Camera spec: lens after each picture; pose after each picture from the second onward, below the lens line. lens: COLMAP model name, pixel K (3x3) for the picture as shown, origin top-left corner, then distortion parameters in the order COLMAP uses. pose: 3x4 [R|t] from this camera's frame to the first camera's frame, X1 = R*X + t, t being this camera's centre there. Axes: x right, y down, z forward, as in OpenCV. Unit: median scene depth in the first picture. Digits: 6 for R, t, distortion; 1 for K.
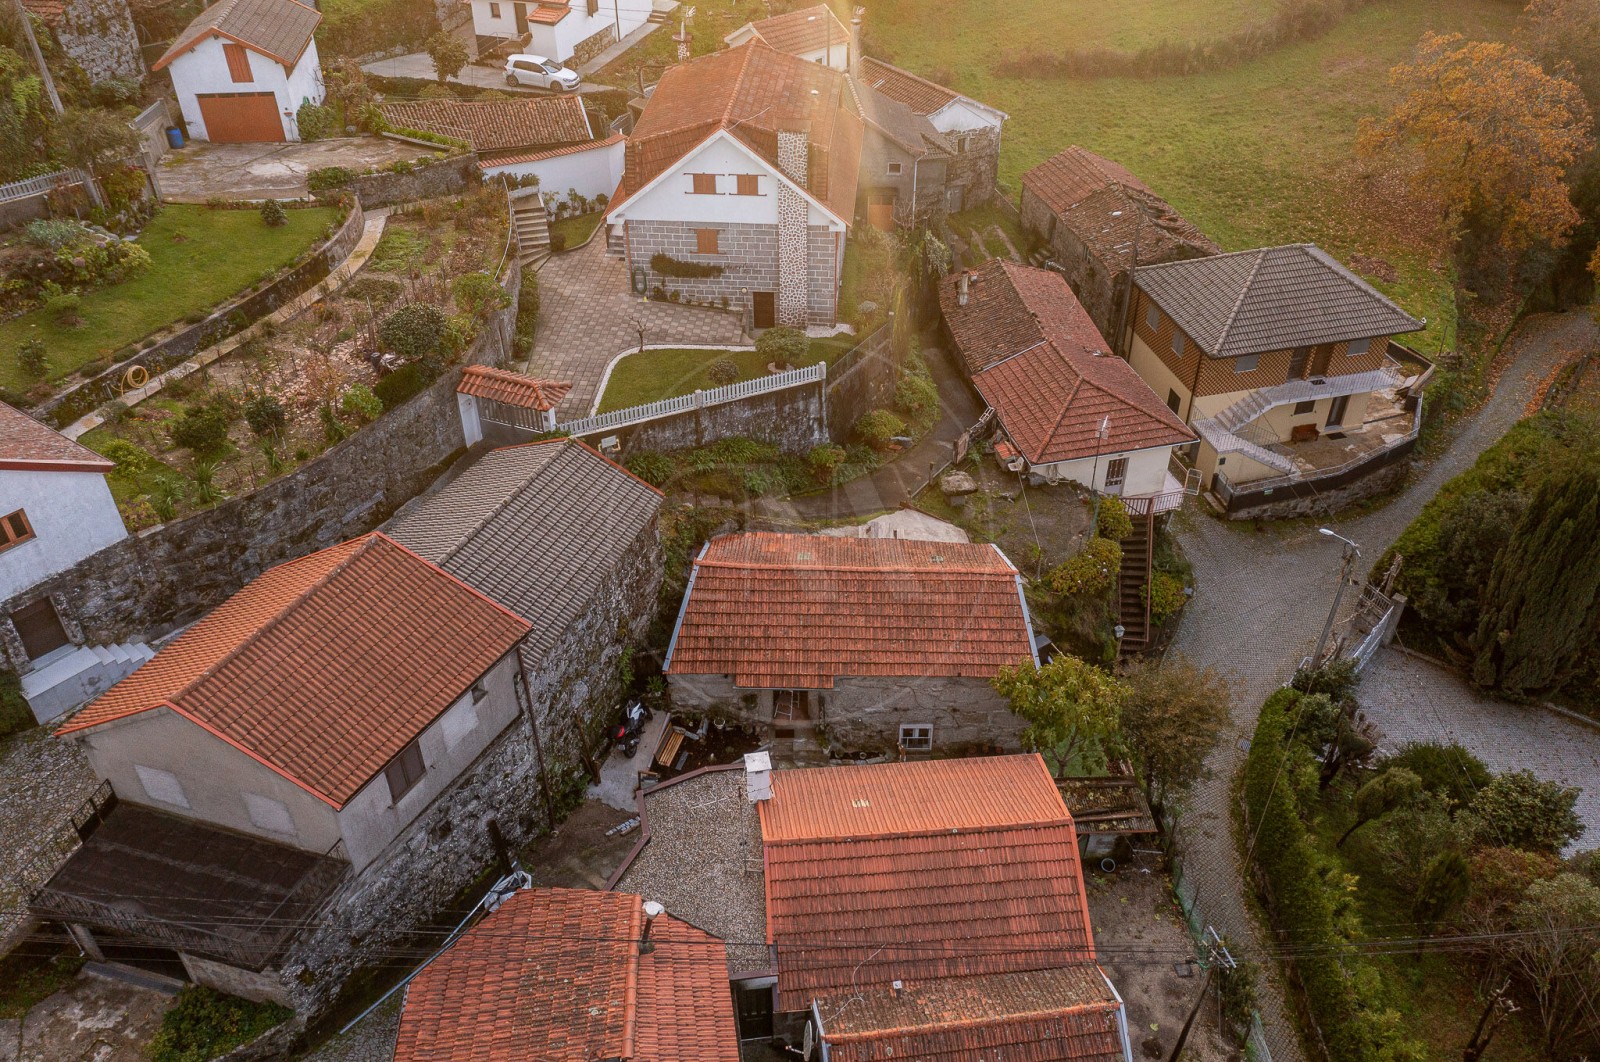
lens RADIAL K [[1257.6, 0, 794.8], [0, 1257.6, 539.3], [0, 0, 1]] dist [0.000073, 0.037831]
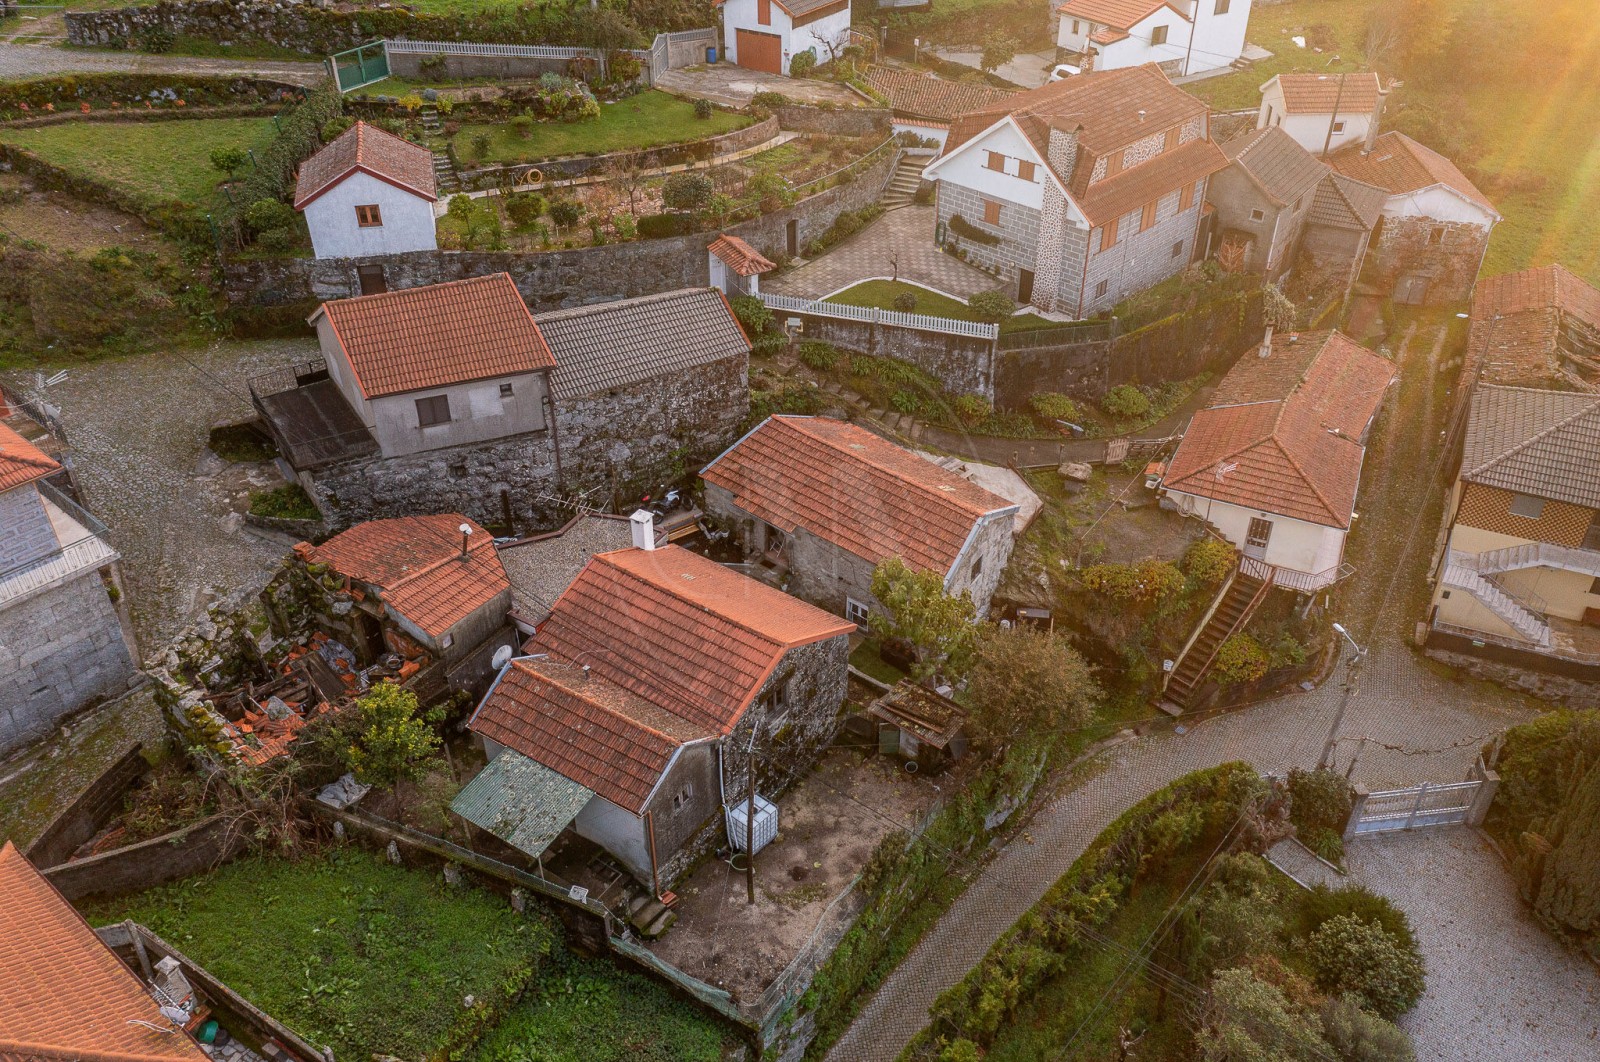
lens RADIAL K [[1257.6, 0, 797.8], [0, 1257.6, 530.5], [0, 0, 1]] dist [0.000073, 0.037831]
pose [[0.763335, 0.372302, -0.527930, 0.543959], [-0.395654, 0.915453, 0.073511, 0.017824], [0.510664, 0.152764, 0.846100, -0.029929]]
